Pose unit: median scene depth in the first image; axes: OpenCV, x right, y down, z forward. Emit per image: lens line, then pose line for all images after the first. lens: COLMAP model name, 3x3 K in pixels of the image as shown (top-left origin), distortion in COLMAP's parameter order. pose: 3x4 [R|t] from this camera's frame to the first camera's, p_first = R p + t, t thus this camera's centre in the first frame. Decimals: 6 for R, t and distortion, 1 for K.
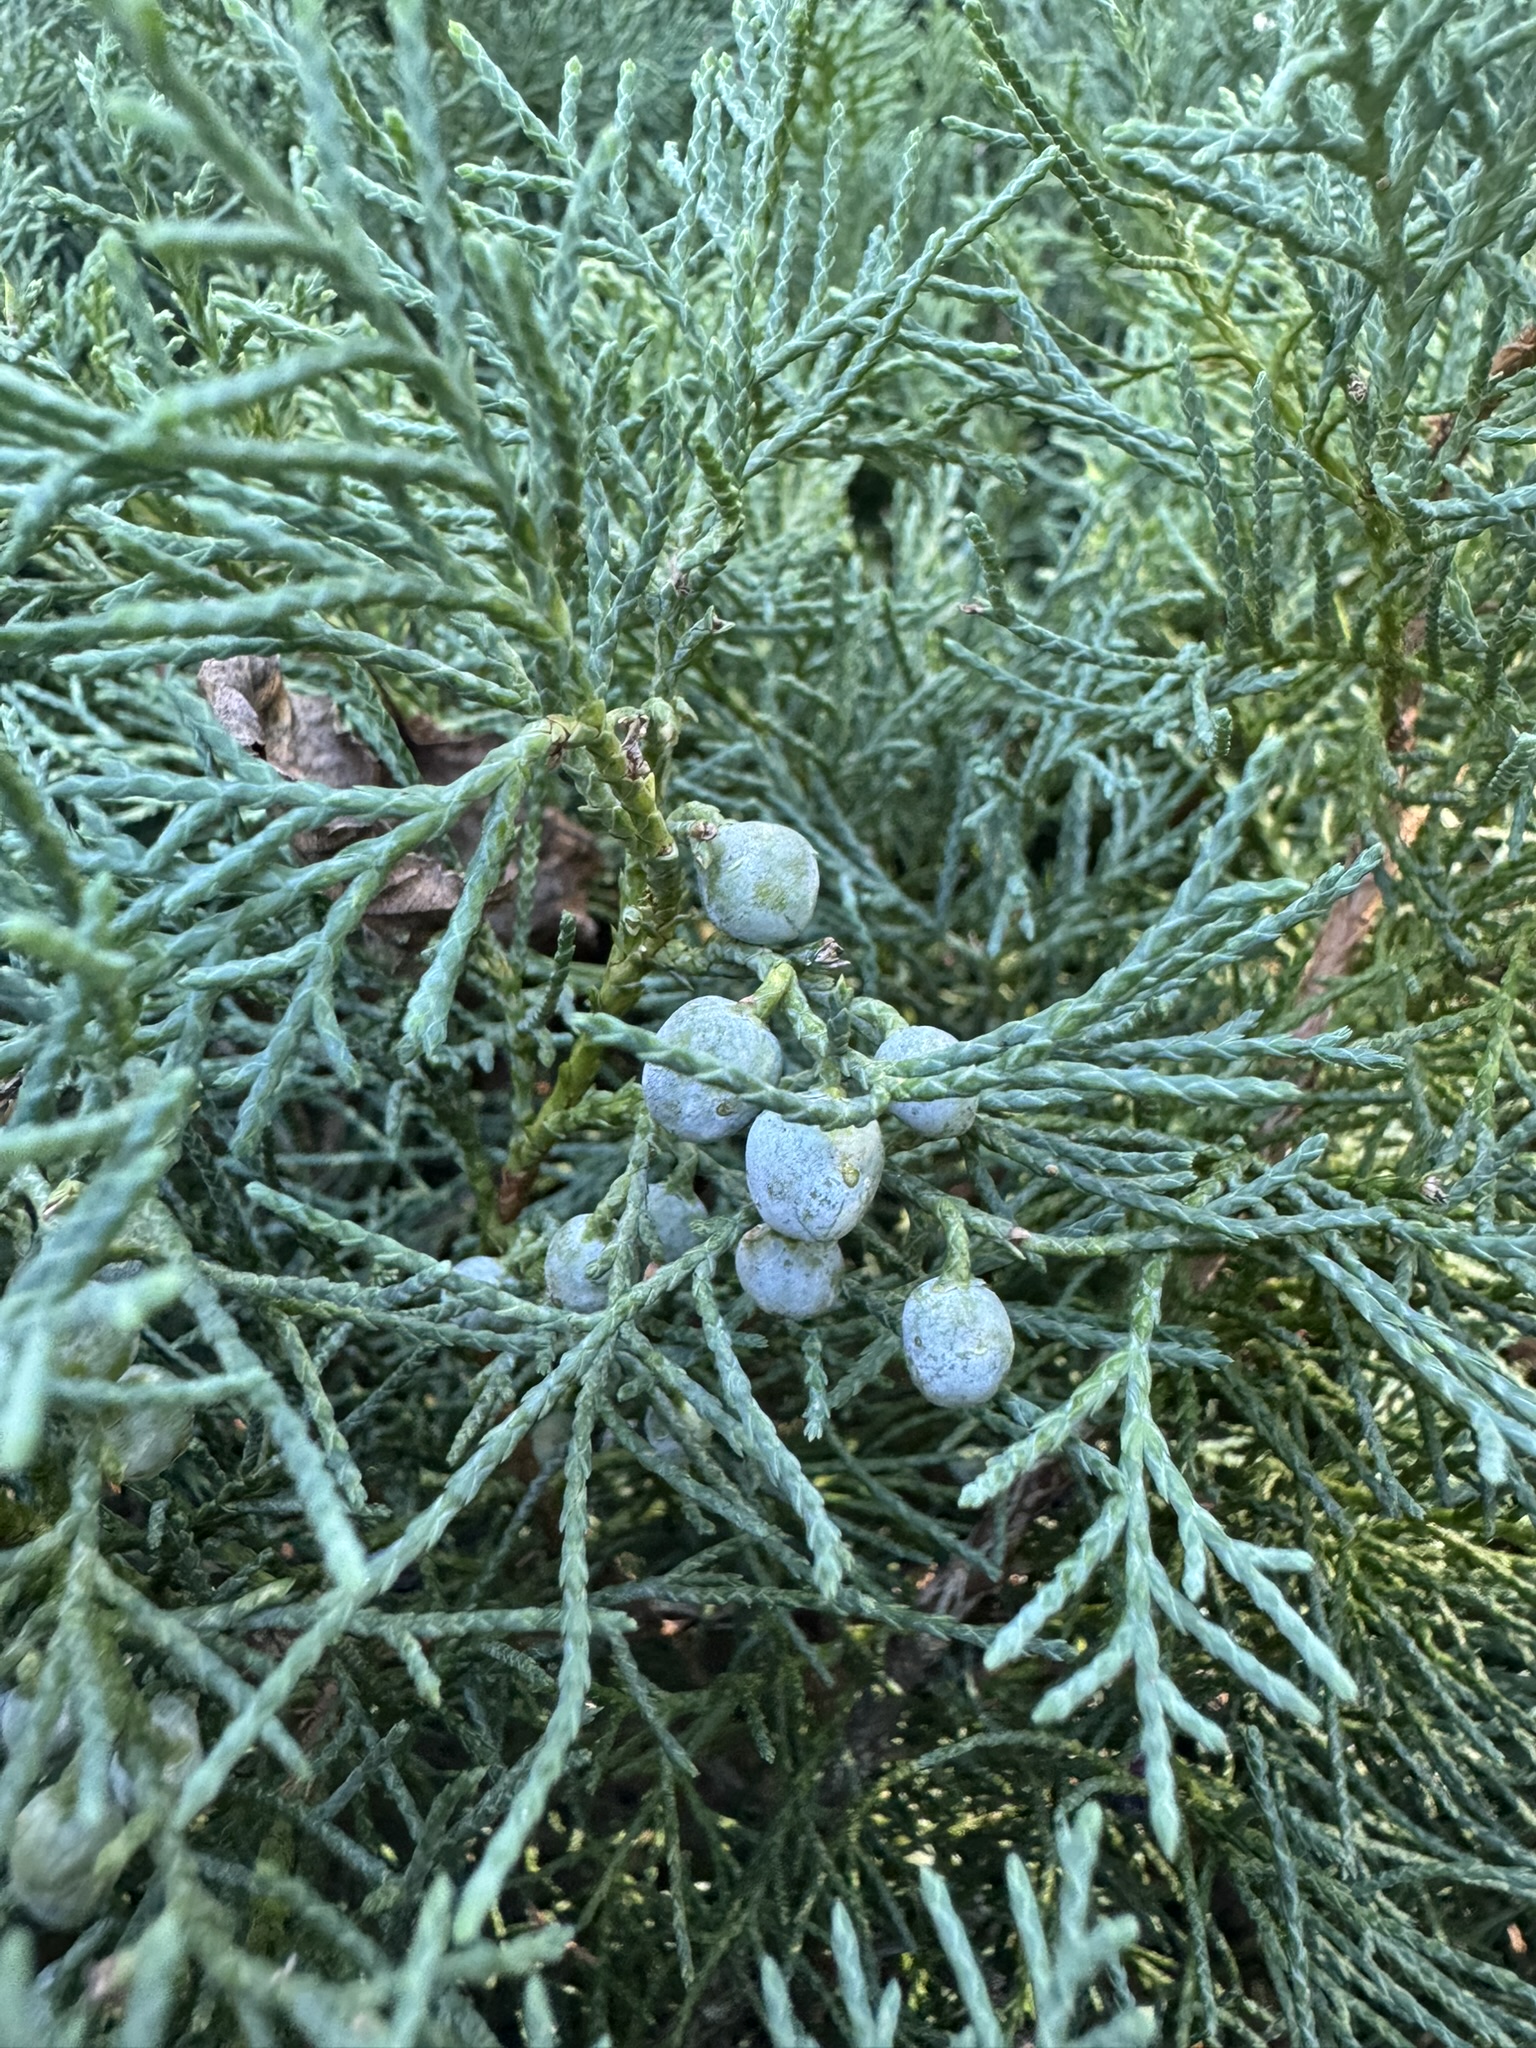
lens RADIAL K [[1423.2, 0, 756.1], [0, 1423.2, 1024.3], [0, 0, 1]] dist [-0.045890, -0.000782]
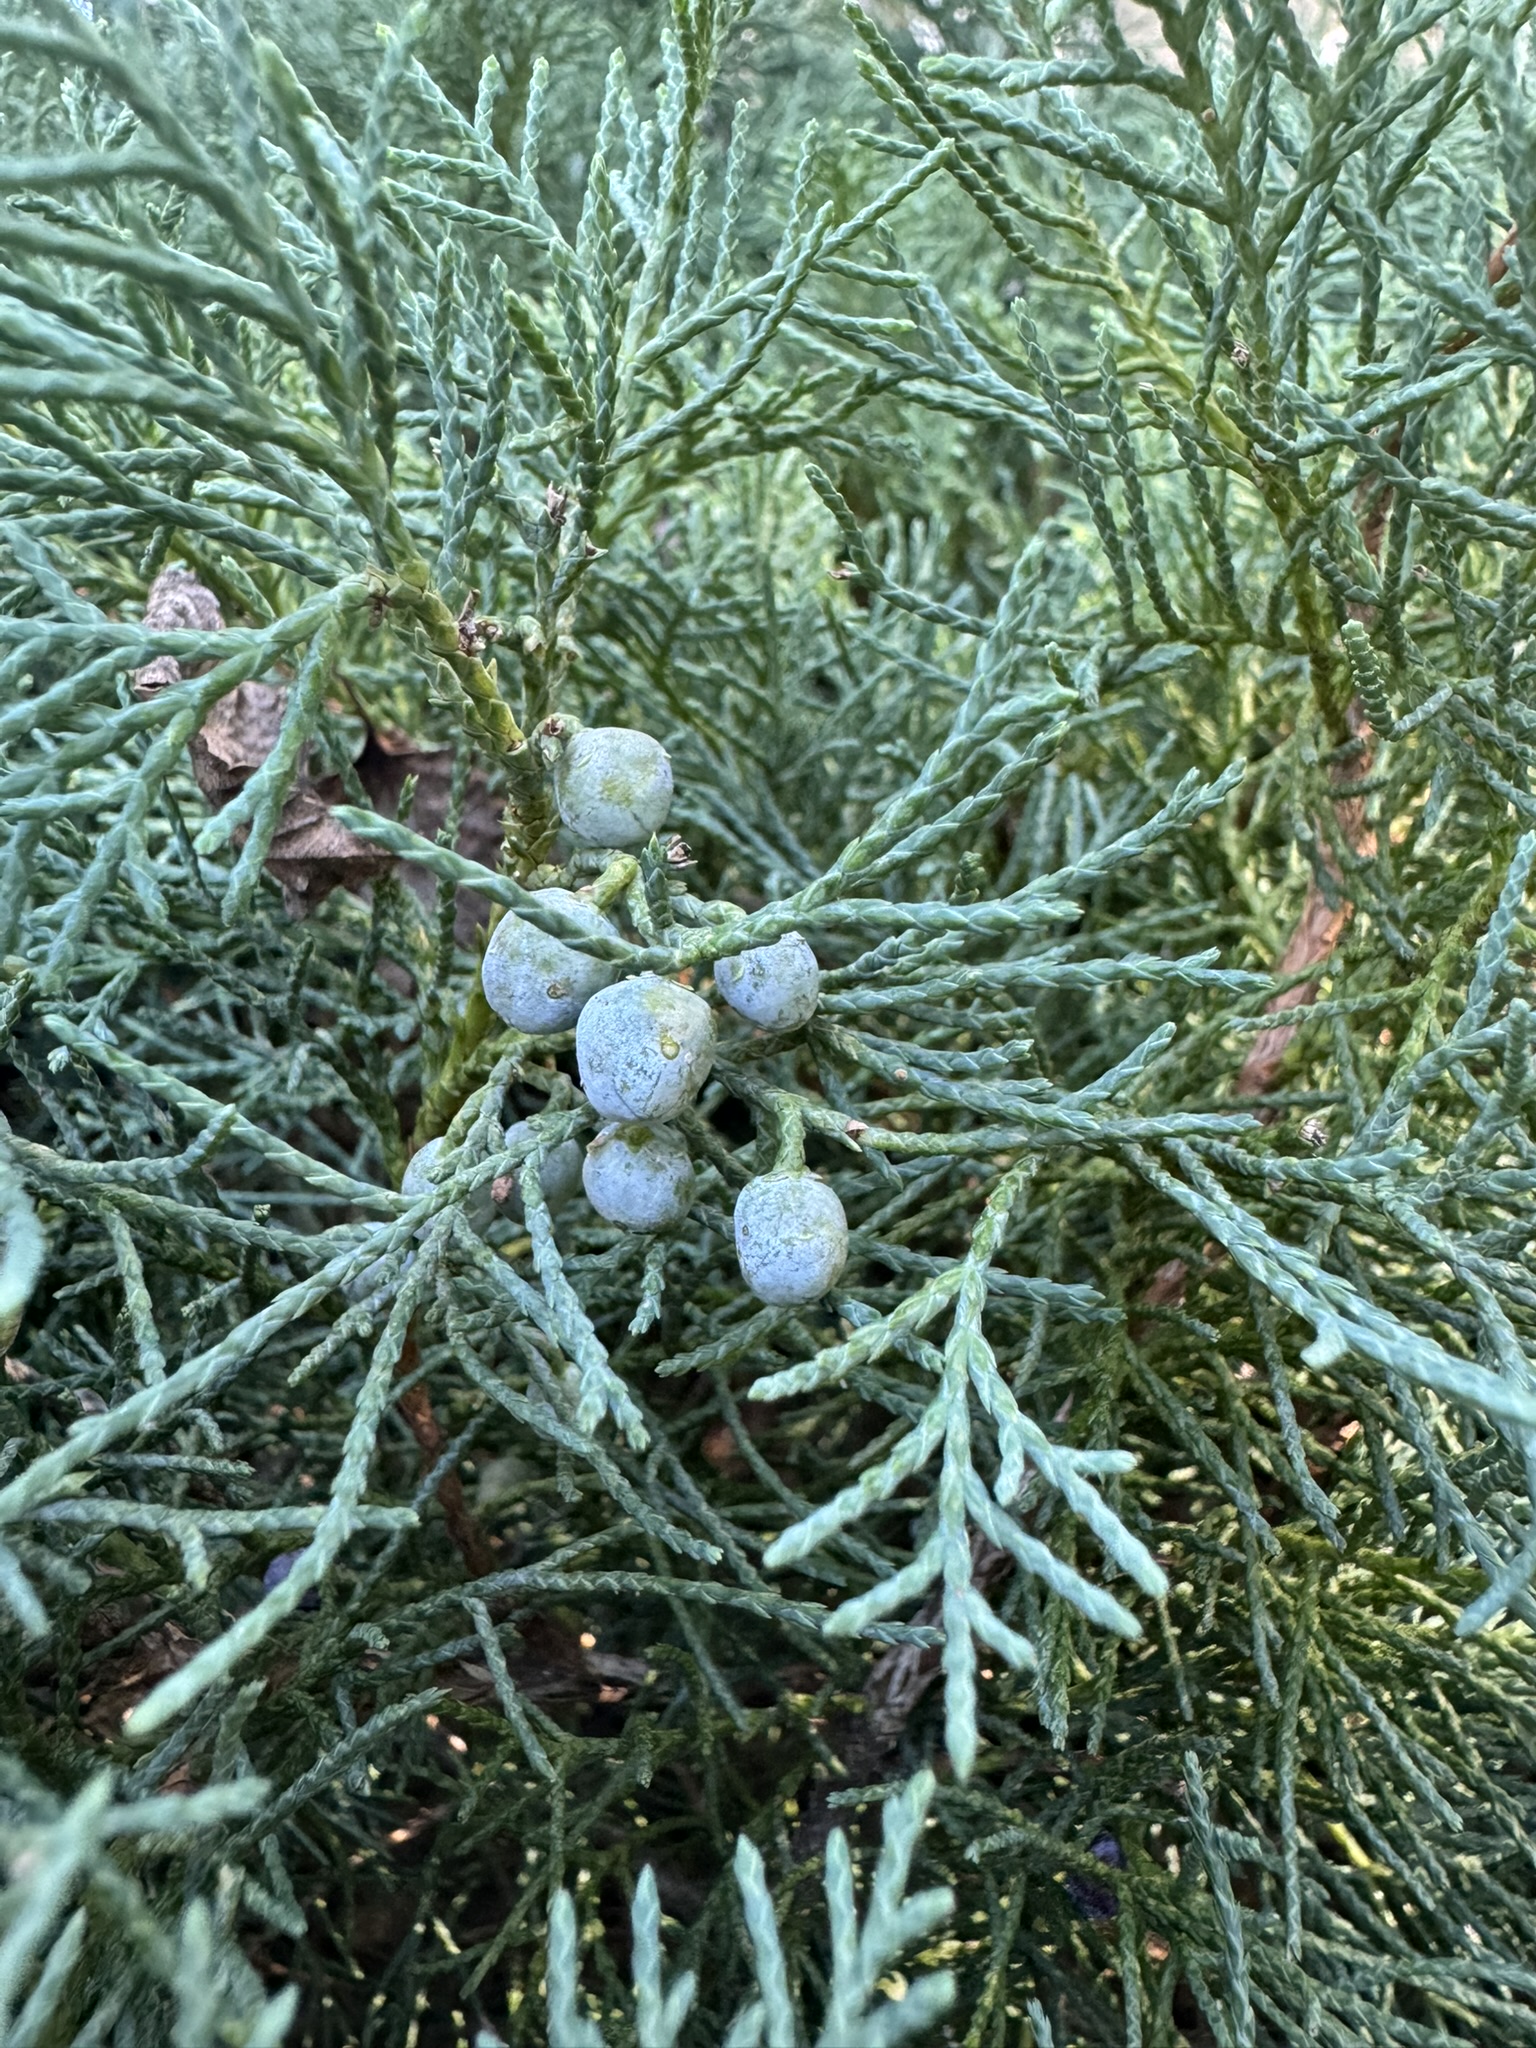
lens RADIAL K [[1423.2, 0, 780.2], [0, 1423.2, 1011.2], [0, 0, 1]] dist [-0.045890, -0.000782]
pose [[0.998535, 0.027127, -0.046813, 0.182768], [-0.032832, 0.991518, -0.125754, 0.192121], [0.043005, 0.127106, 0.990956, 0.031782]]
